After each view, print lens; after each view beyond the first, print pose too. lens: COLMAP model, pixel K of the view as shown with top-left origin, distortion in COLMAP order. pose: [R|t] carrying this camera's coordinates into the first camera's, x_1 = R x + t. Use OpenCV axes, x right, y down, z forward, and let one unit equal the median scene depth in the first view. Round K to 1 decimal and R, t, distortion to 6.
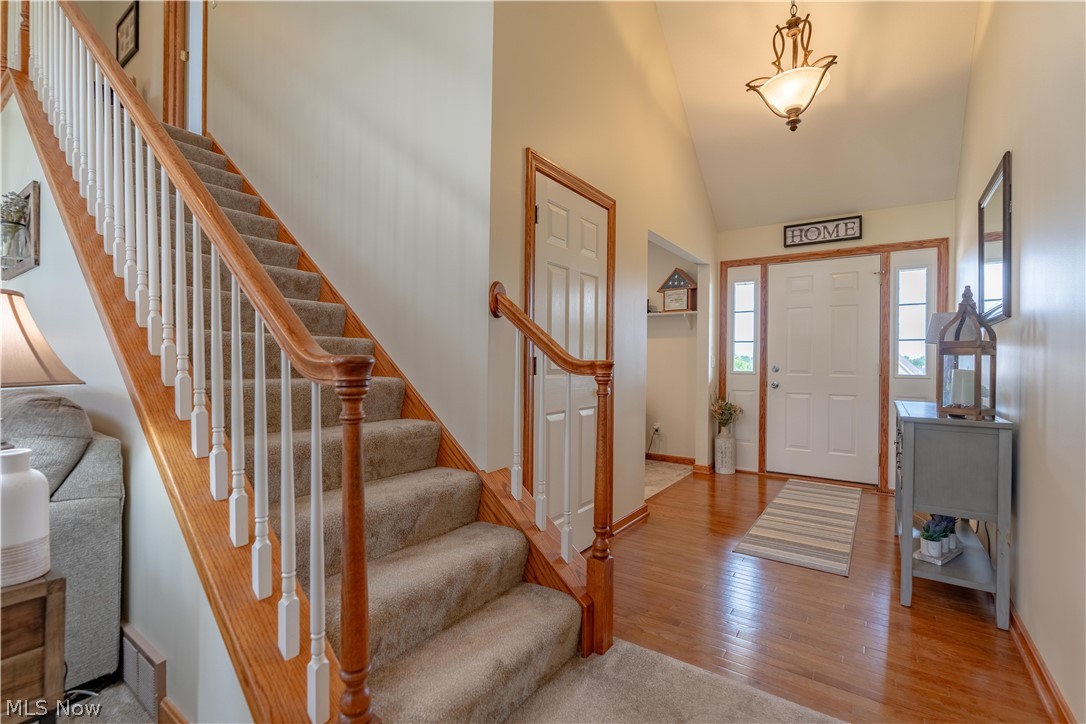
lens RADIAL K [[488.4, 0, 536.6], [0, 488.4, 357.6], [0, 0, 1]] dist [0.003012, 0.001362]
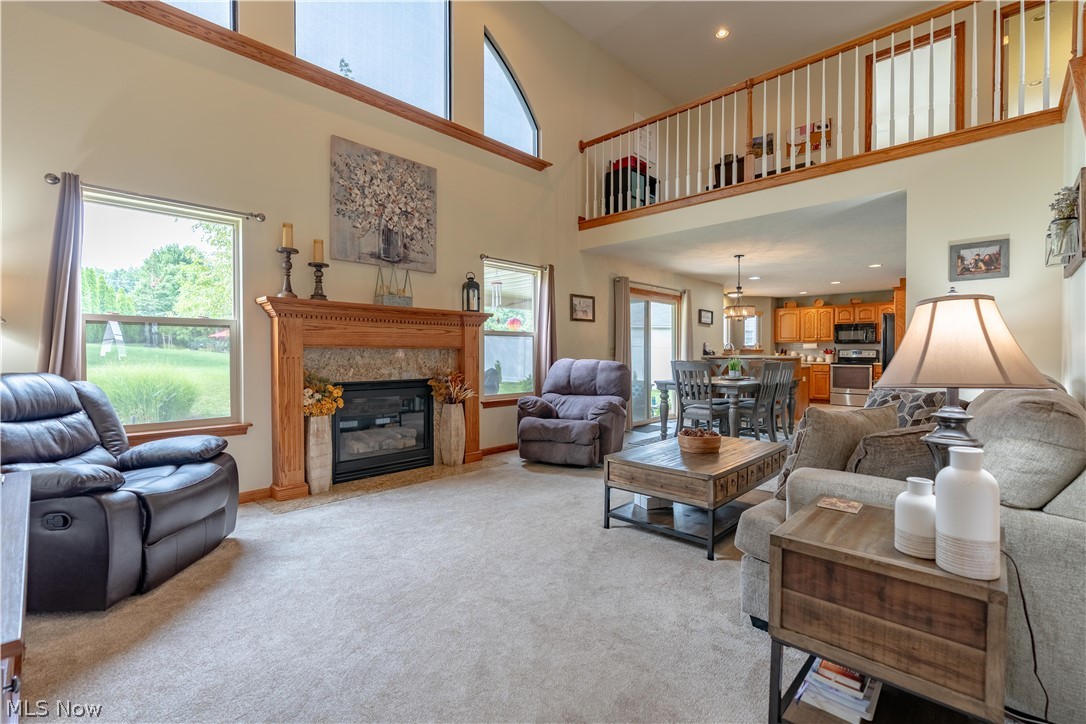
lens RADIAL K [[488.4, 0, 547.8], [0, 488.4, 362.5], [0, 0, 1]] dist [0.003012, 0.001362]
pose [[-0.121794, 0.009198, -0.992513, 0.008984], [0.006578, 0.999943, 0.008460, -0.001081], [0.992534, -0.005499, -0.121847, 0.027790]]
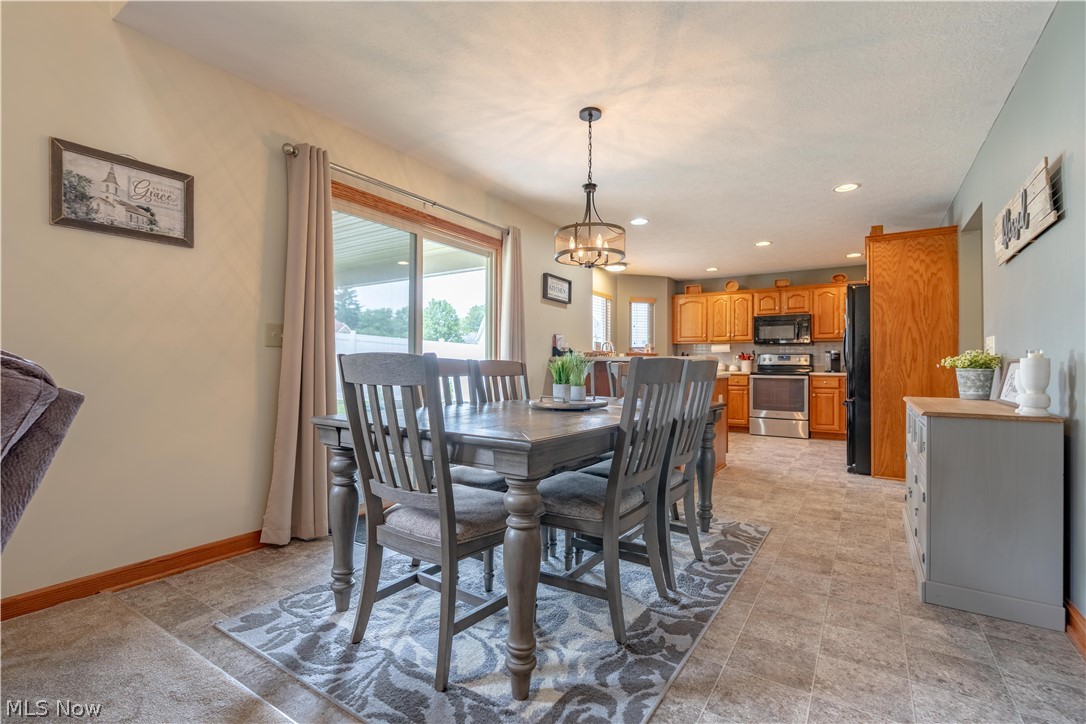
lens RADIAL K [[488.4, 0, 542.9], [0, 488.4, 365.0], [0, 0, 1]] dist [0.003012, 0.001362]
pose [[0.049600, -0.010057, -0.998719, -0.949643], [0.000387, 0.999949, -0.010051, 0.022032], [0.998769, 0.000112, 0.049601, 0.343247]]
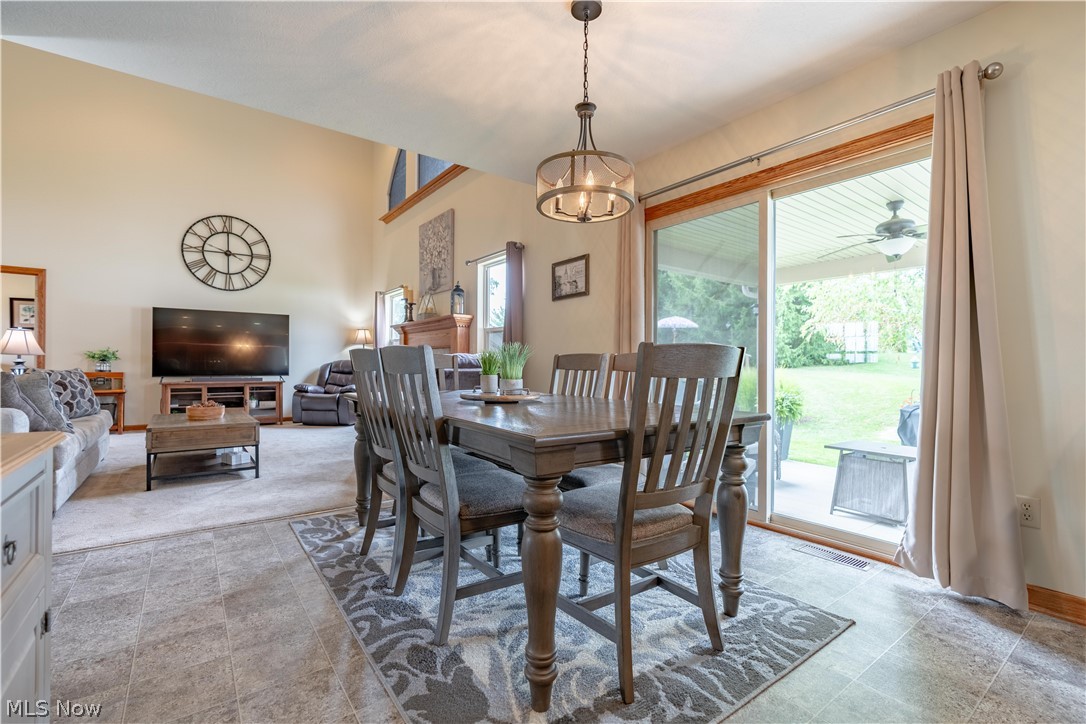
lens RADIAL K [[488.4, 0, 540.7], [0, 488.4, 363.7], [0, 0, 1]] dist [0.003012, 0.001362]
pose [[-0.953289, -0.018190, 0.301512, -1.695819], [-0.022282, 0.999700, -0.010138, 0.030000], [-0.301237, -0.016382, -0.953409, 0.892863]]
